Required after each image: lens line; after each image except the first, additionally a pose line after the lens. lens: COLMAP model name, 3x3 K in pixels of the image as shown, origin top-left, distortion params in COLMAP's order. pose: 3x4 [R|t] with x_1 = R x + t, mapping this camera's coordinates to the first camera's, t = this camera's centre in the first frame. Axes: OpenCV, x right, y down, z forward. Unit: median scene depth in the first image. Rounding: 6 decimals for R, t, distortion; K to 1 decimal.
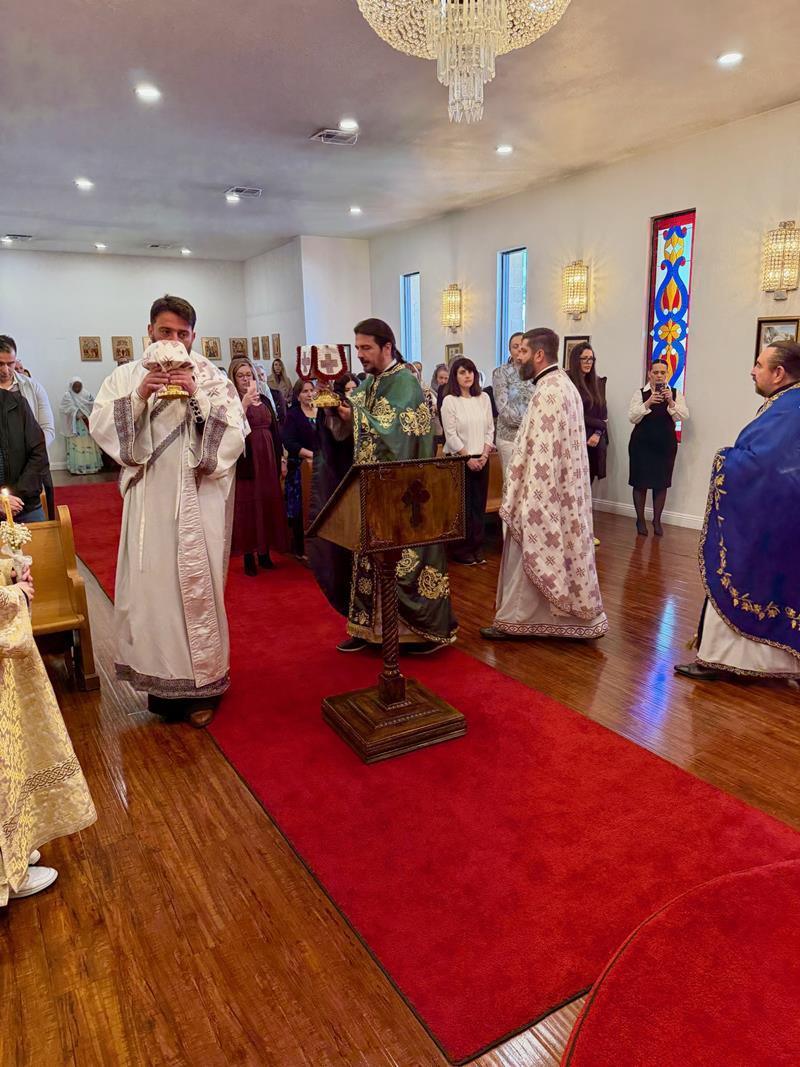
lens RADIAL K [[749.5, 0, 396.0], [0, 749.5, 532.8], [0, 0, 1]] dist [0.040599, -0.050406]
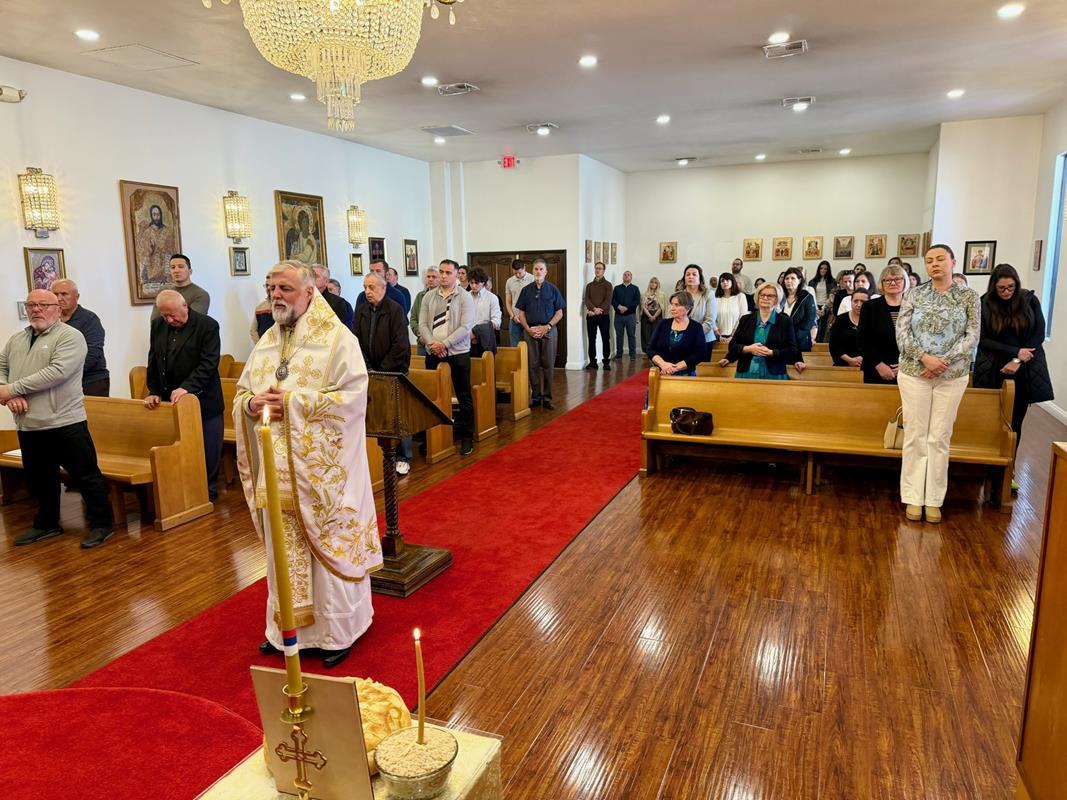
lens RADIAL K [[749.5, 0, 535.2], [0, 749.5, 400.6], [0, 0, 1]] dist [0.040599, -0.050406]
pose [[0.613564, 0.148034, -0.775645, 1.178512], [-0.165262, 0.984591, 0.057183, -0.161888], [0.772158, 0.093099, 0.628574, 0.377762]]
